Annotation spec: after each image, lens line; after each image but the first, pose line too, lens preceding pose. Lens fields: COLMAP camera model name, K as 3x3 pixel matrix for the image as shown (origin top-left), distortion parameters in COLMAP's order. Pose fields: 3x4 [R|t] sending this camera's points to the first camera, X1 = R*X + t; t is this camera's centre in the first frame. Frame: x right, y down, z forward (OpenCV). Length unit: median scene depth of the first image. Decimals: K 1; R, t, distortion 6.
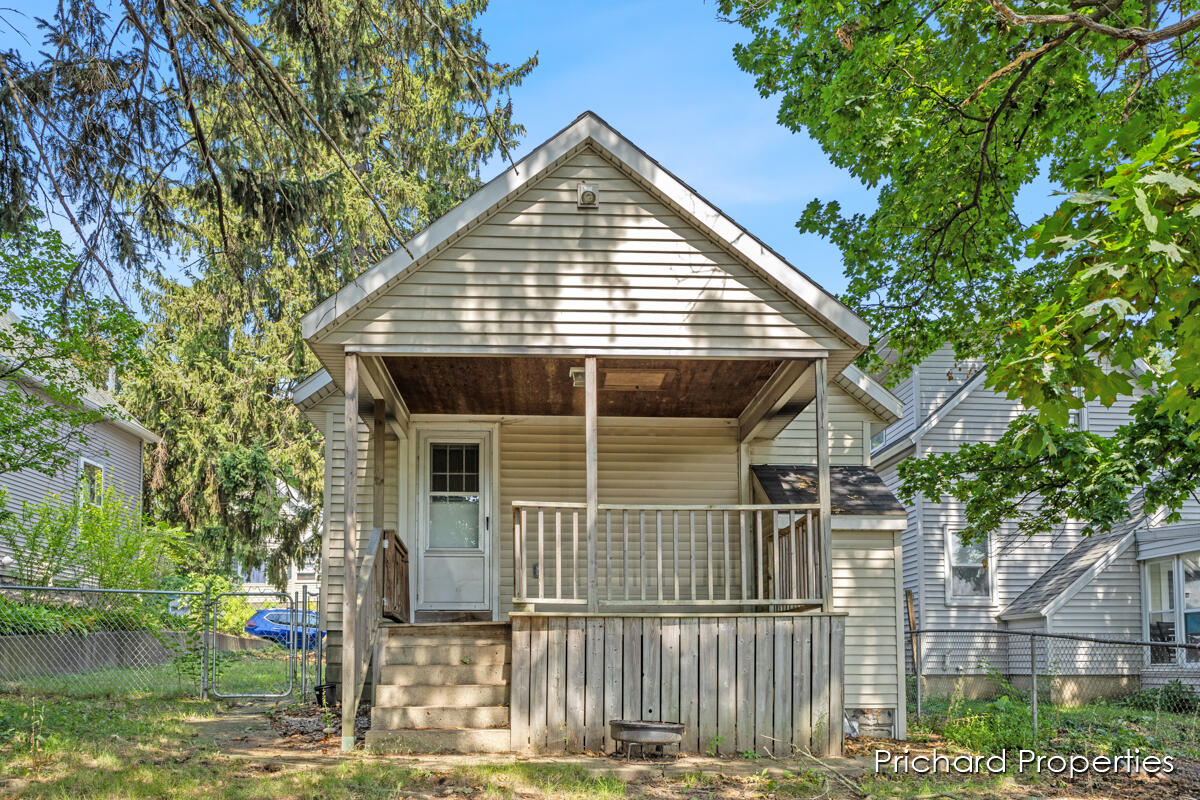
lens RADIAL K [[1026.7, 0, 599.3], [0, 1026.7, 484.4], [0, 0, 1]] dist [0.002896, 0.000182]
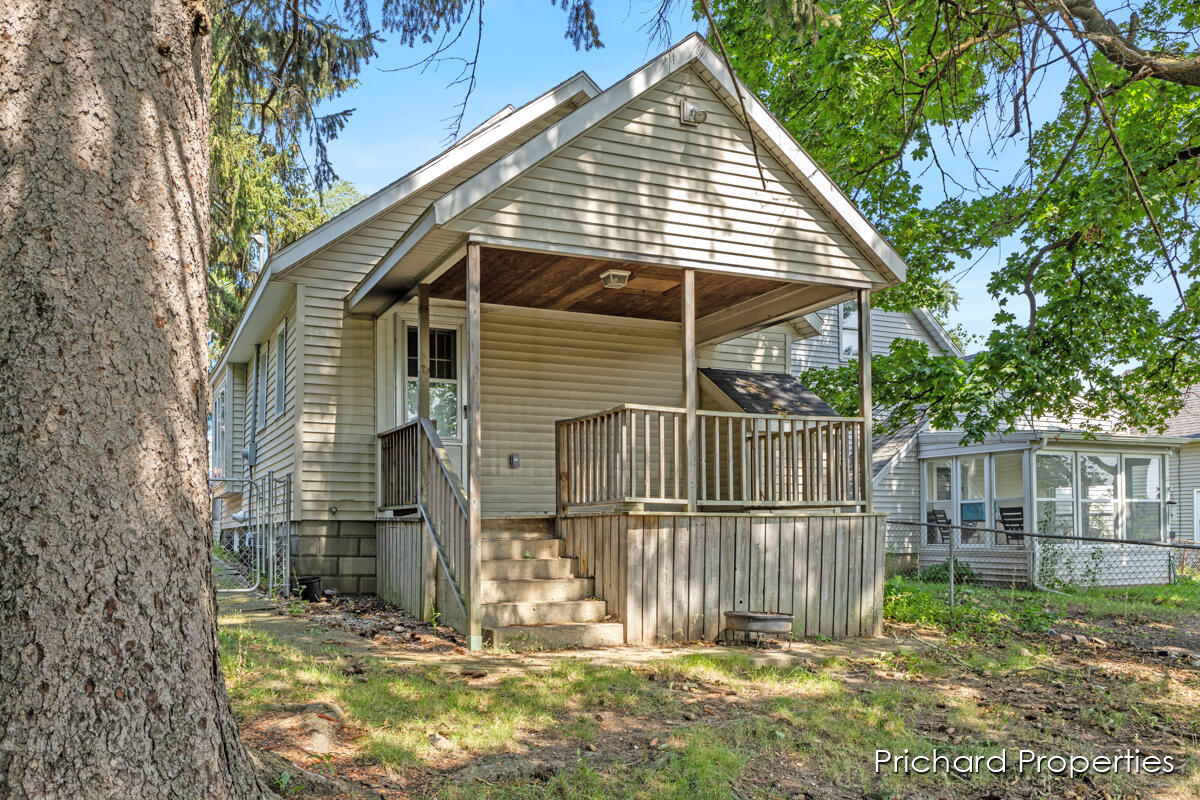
lens RADIAL K [[1013.0, 0, 600.0], [0, 1013.0, 400.0], [0, 0, 1]] dist [0.002042, 0.000250]
pose [[0.927377, 0.046399, 0.371239, -0.472925], [-0.063410, 0.997417, 0.033742, -0.019737], [-0.368715, -0.054832, 0.927924, 0.062975]]
